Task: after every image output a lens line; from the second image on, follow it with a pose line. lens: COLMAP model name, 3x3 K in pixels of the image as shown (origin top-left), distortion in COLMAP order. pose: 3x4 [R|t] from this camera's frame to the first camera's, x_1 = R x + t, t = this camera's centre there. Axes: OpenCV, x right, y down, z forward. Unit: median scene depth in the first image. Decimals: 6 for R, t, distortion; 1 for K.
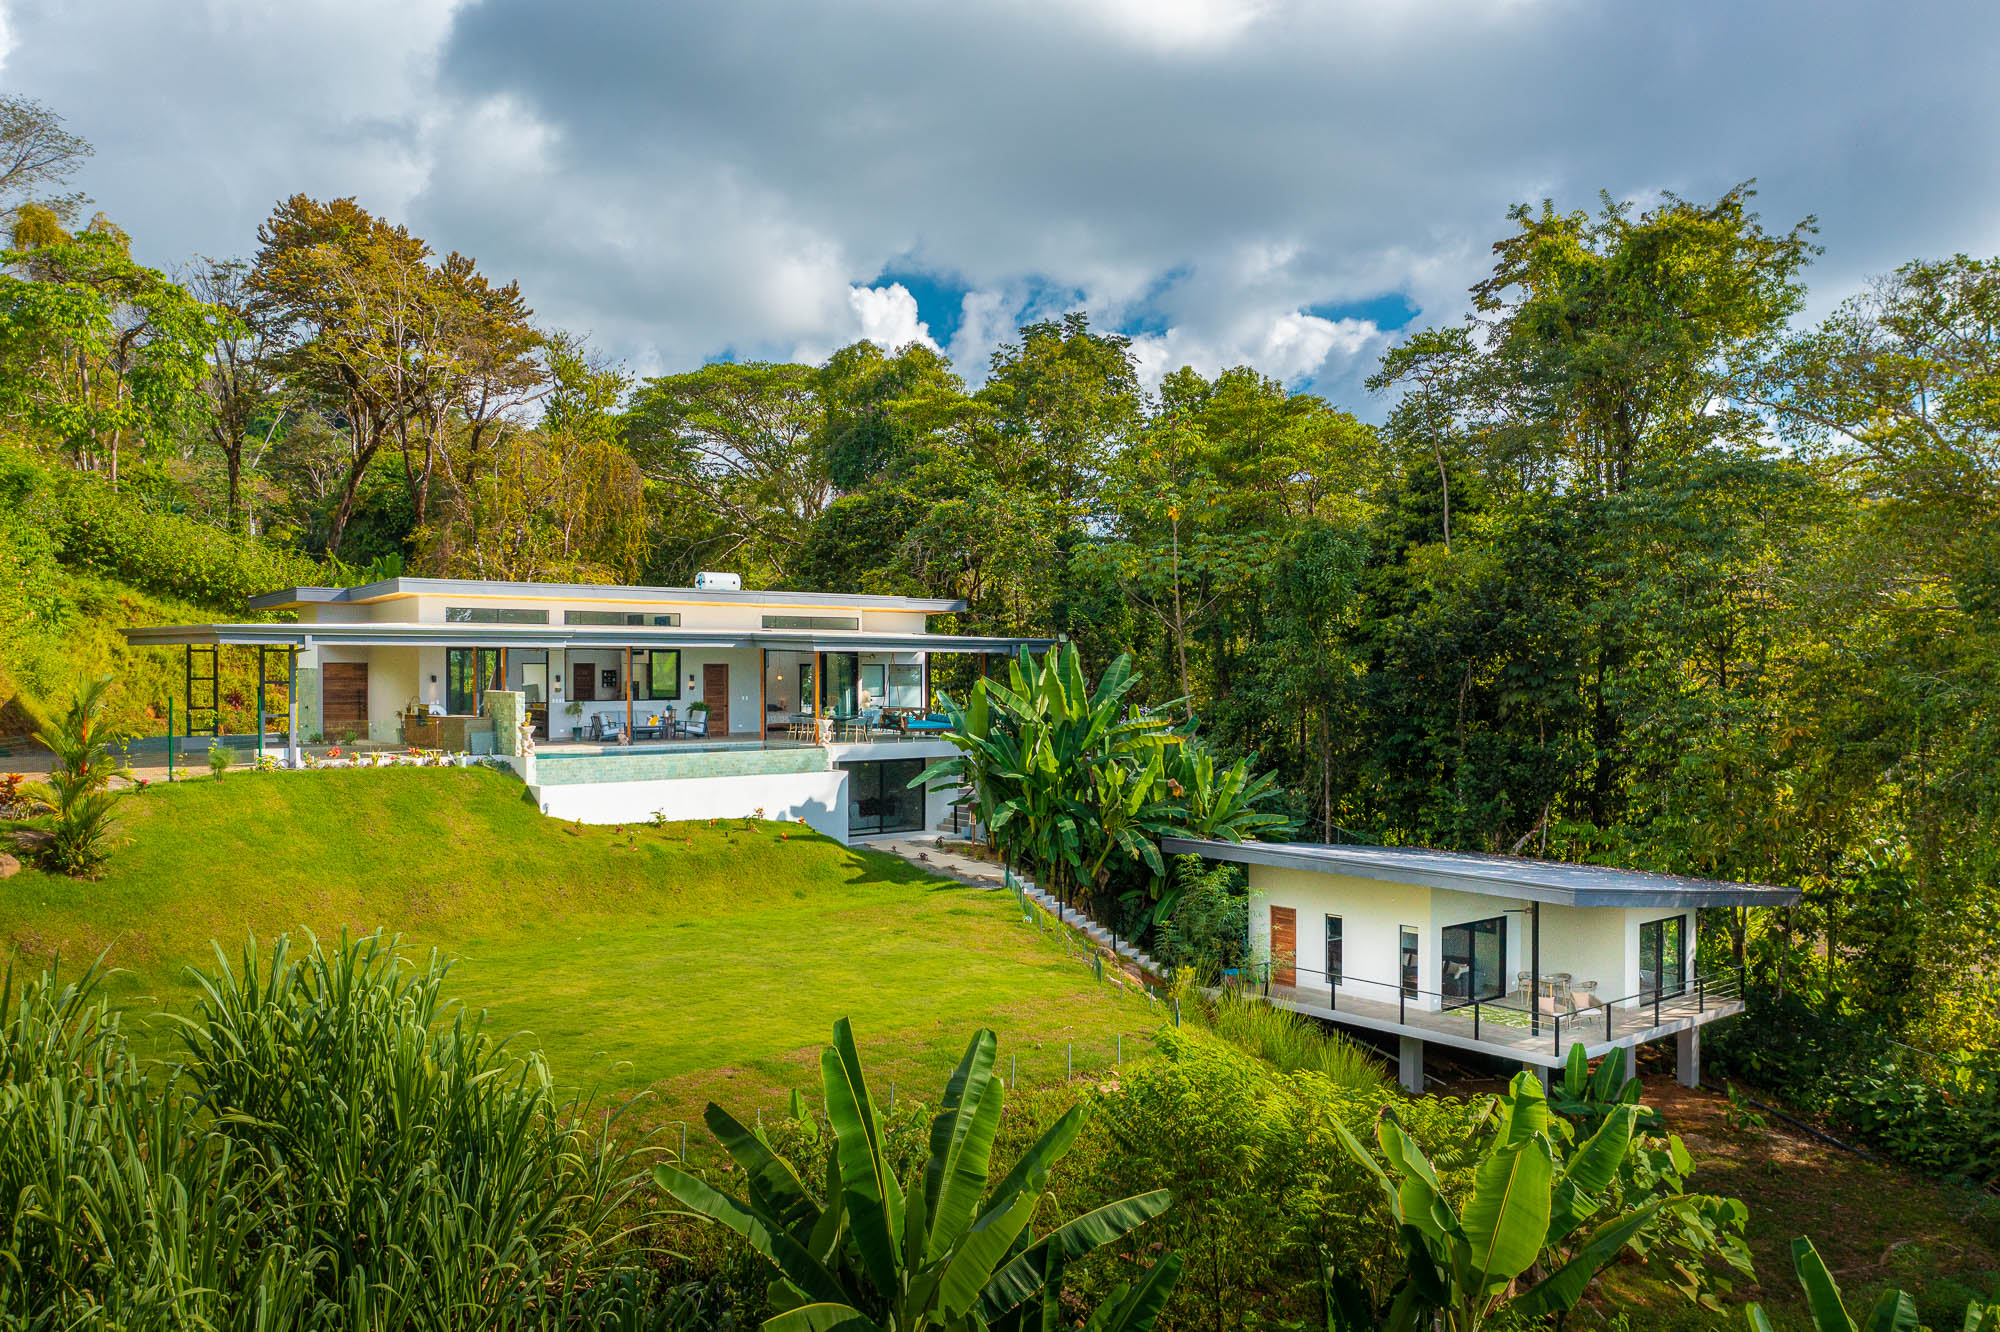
lens RADIAL K [[1579.4, 0, 992.4], [0, 1579.4, 665.6], [0, 0, 1]] dist [0.010069, -0.002884]
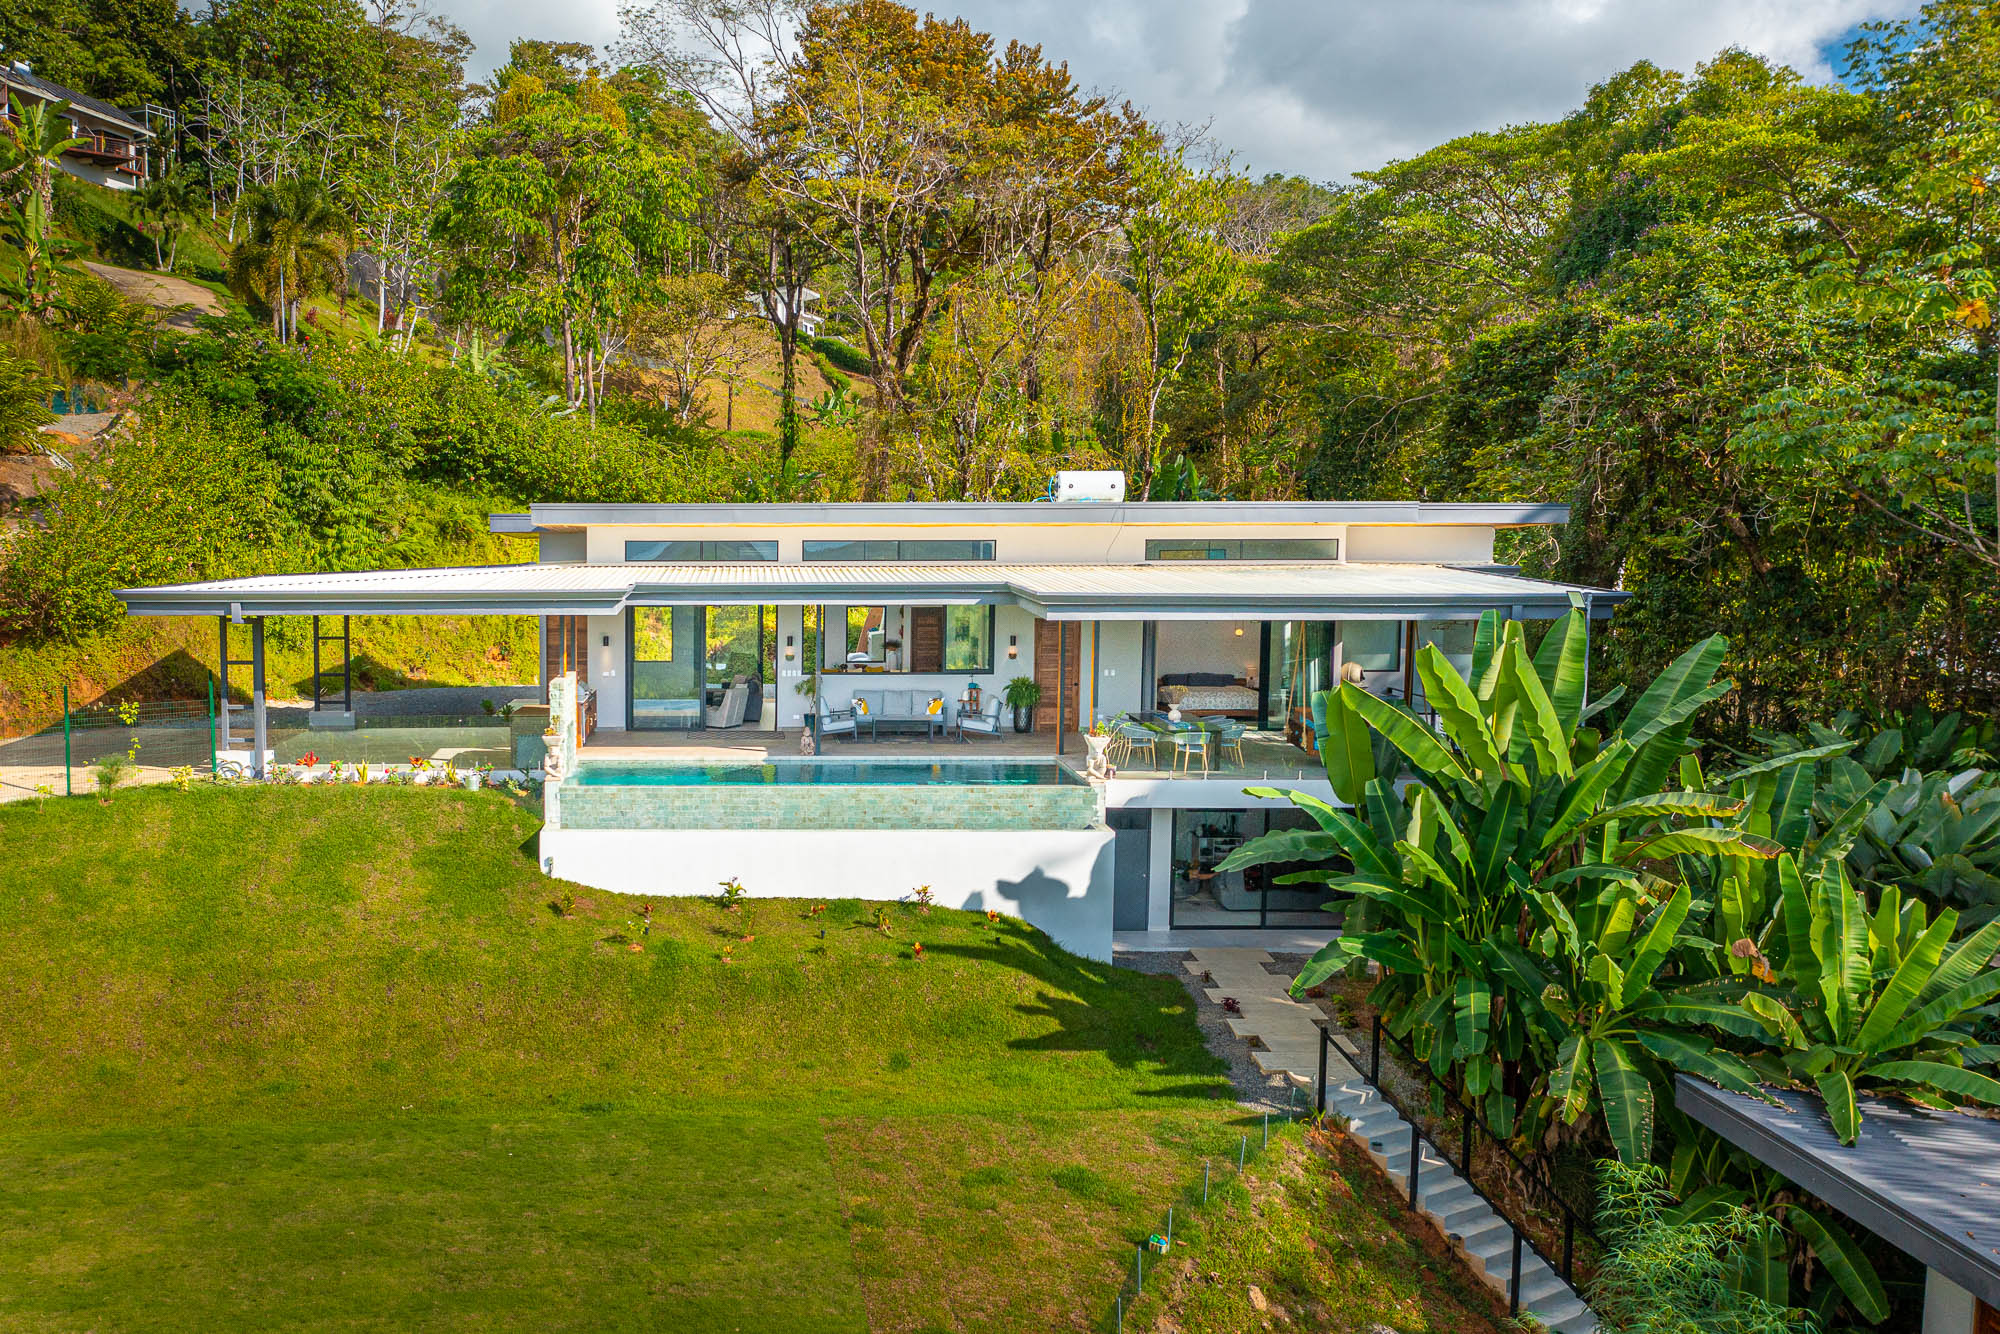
lens RADIAL K [[1579.4, 0, 996.8], [0, 1579.4, 675.6], [0, 0, 1]] dist [0.010069, -0.002884]
pose [[0.750402, 0.067520, -0.657524, 0.259663], [0.002258, 0.994501, 0.104701, -0.051232], [0.660978, -0.080052, 0.746123, 0.575717]]
